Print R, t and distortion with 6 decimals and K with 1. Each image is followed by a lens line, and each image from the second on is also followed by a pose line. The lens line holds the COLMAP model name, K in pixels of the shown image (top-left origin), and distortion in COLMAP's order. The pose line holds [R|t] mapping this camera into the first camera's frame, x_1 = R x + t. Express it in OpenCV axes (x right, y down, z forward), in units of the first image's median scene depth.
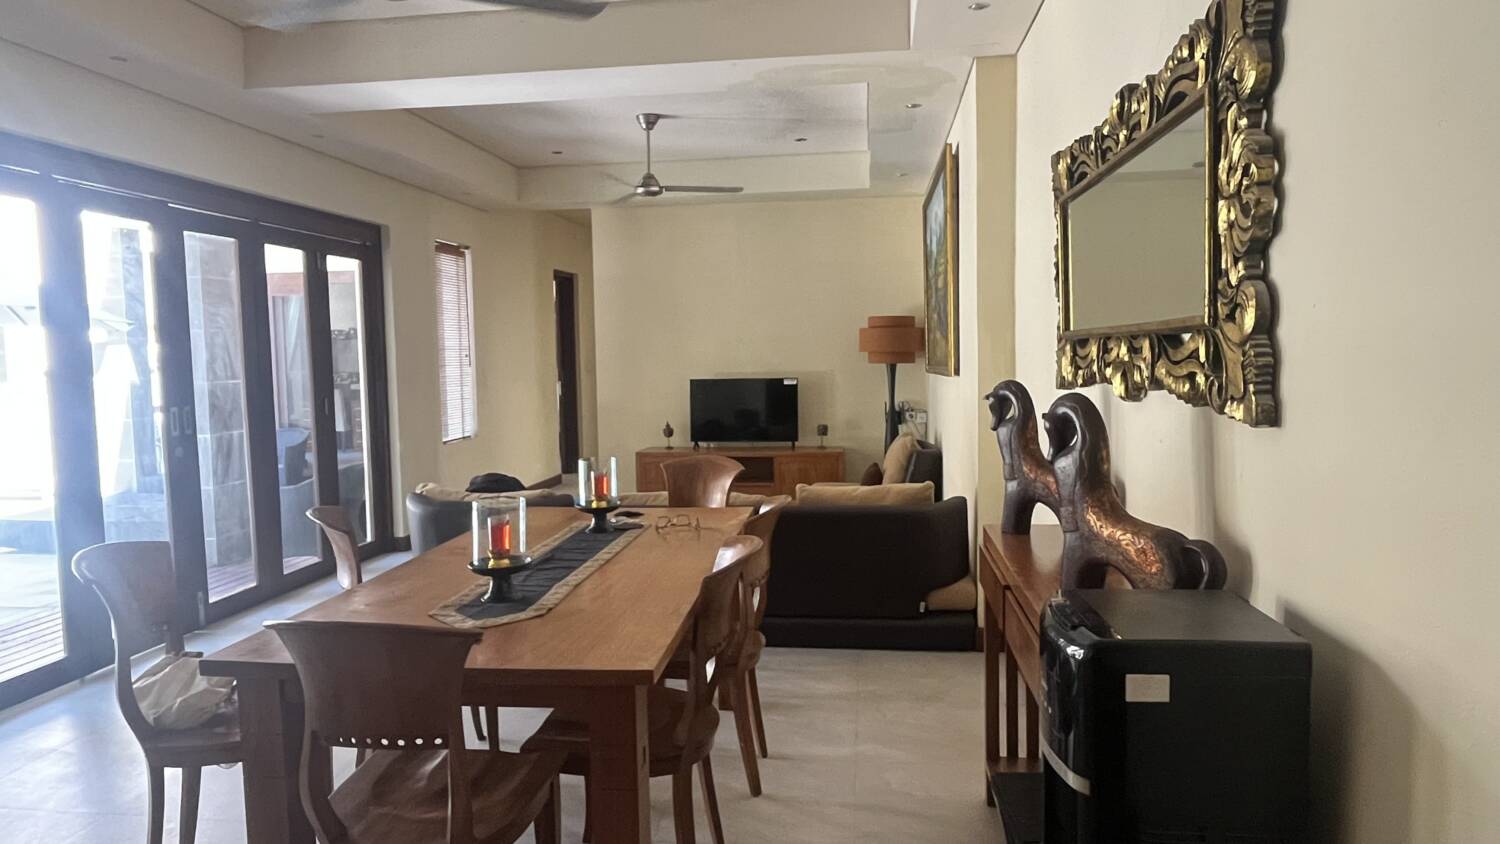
lens RADIAL K [[948.4, 0, 753.4], [0, 948.4, 409.9], [0, 0, 1]] dist [-0.001499, 0.000951]
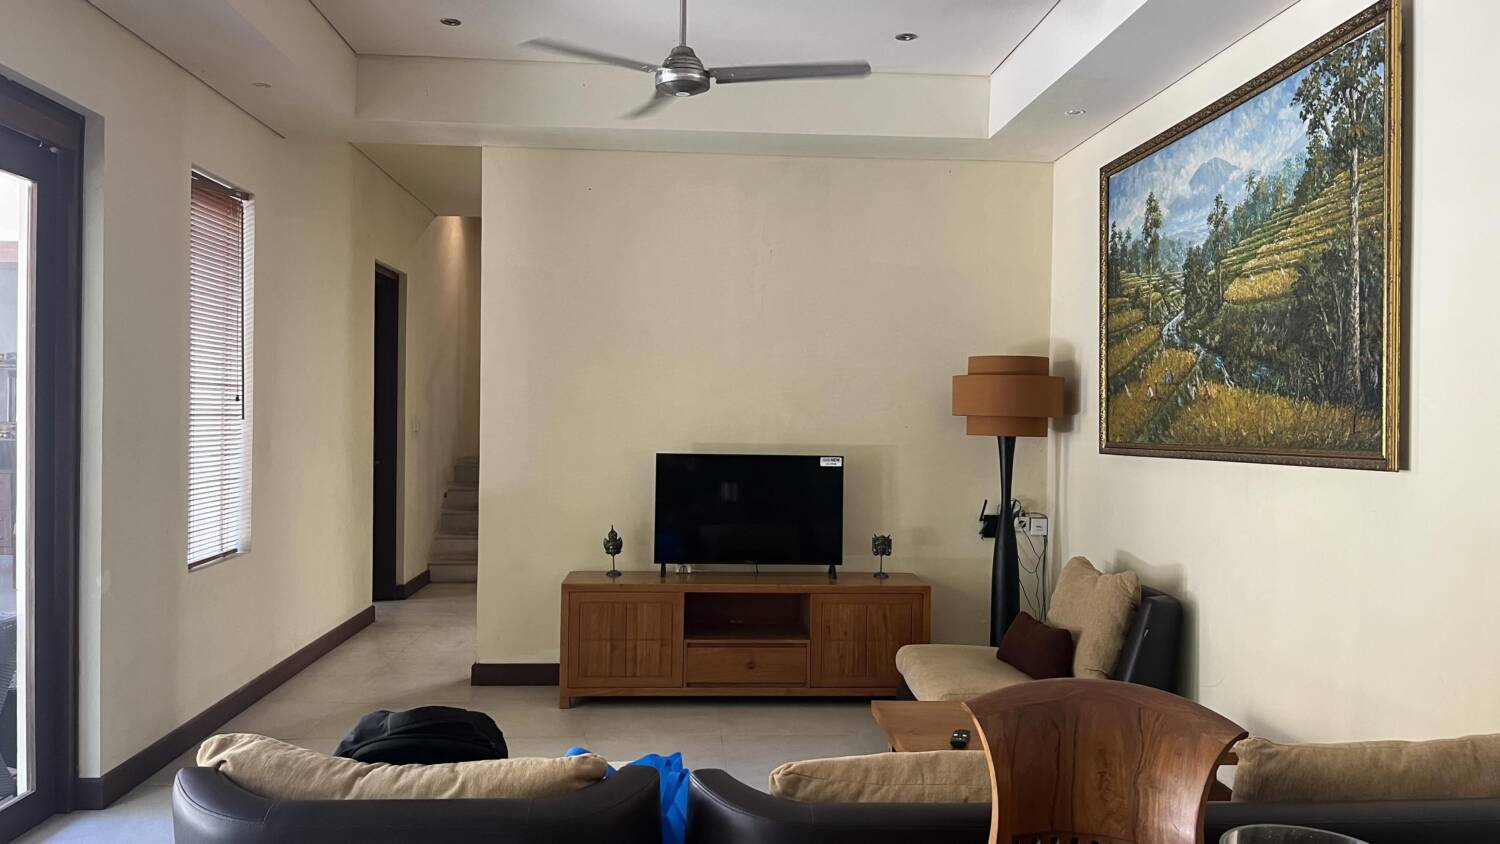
lens RADIAL K [[1136.3, 0, 759.9], [0, 1136.3, 435.0], [0, 0, 1]] dist [0.009881, -0.012432]
pose [[0.979153, 0.028771, 0.201077, -0.186423], [-0.019905, 0.998744, -0.045974, -0.017023], [-0.202147, 0.041013, 0.978496, 0.413778]]
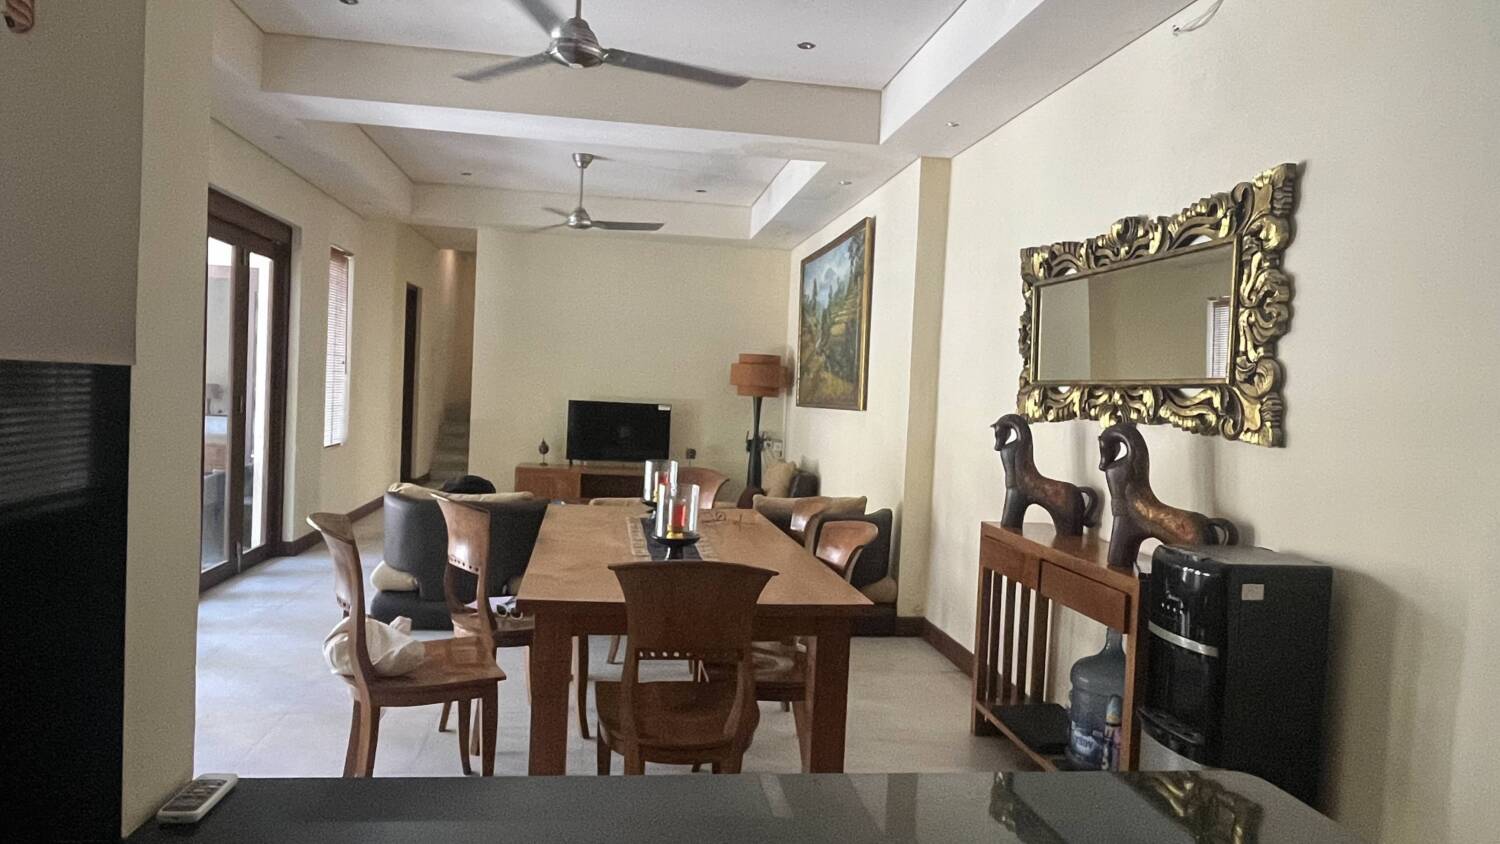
lens RADIAL K [[948.4, 0, 751.1], [0, 948.4, 417.8], [0, 0, 1]] dist [-0.001499, 0.000951]
pose [[0.960398, 0.055287, 0.273092, -0.206806], [-0.048002, 0.998292, -0.033289, 0.016707], [-0.274466, 0.018862, 0.961412, -0.090724]]
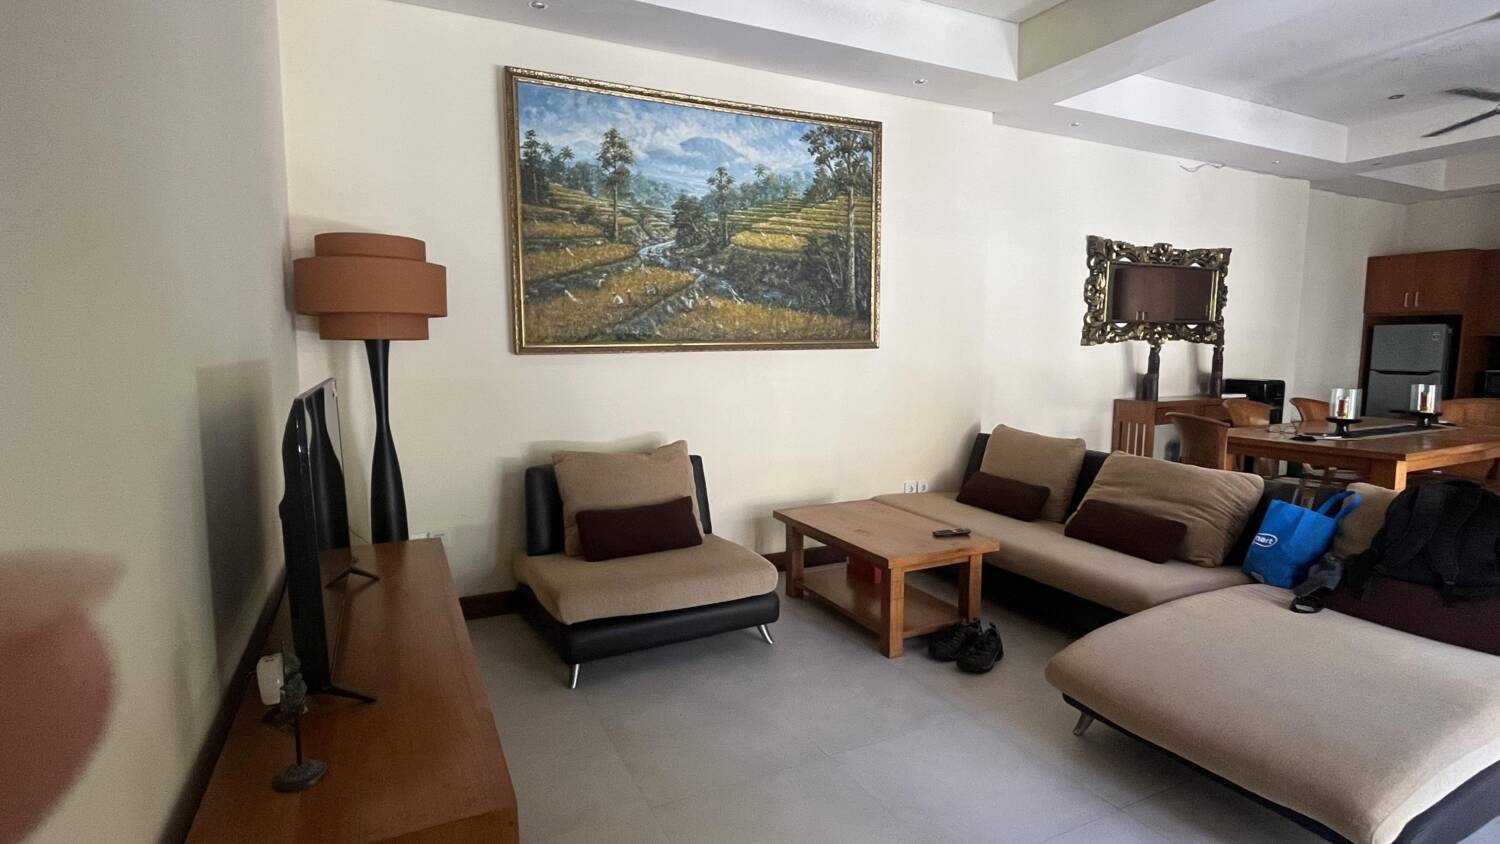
lens RADIAL K [[734.7, 0, 749.6], [0, 734.7, 422.3], [0, 0, 1]] dist [-0.005992, -0.000243]
pose [[-0.553481, -0.071375, 0.829798, -0.333989], [0.059527, 0.990383, 0.124892, -0.053497], [-0.830732, 0.118520, -0.543909, 1.311608]]
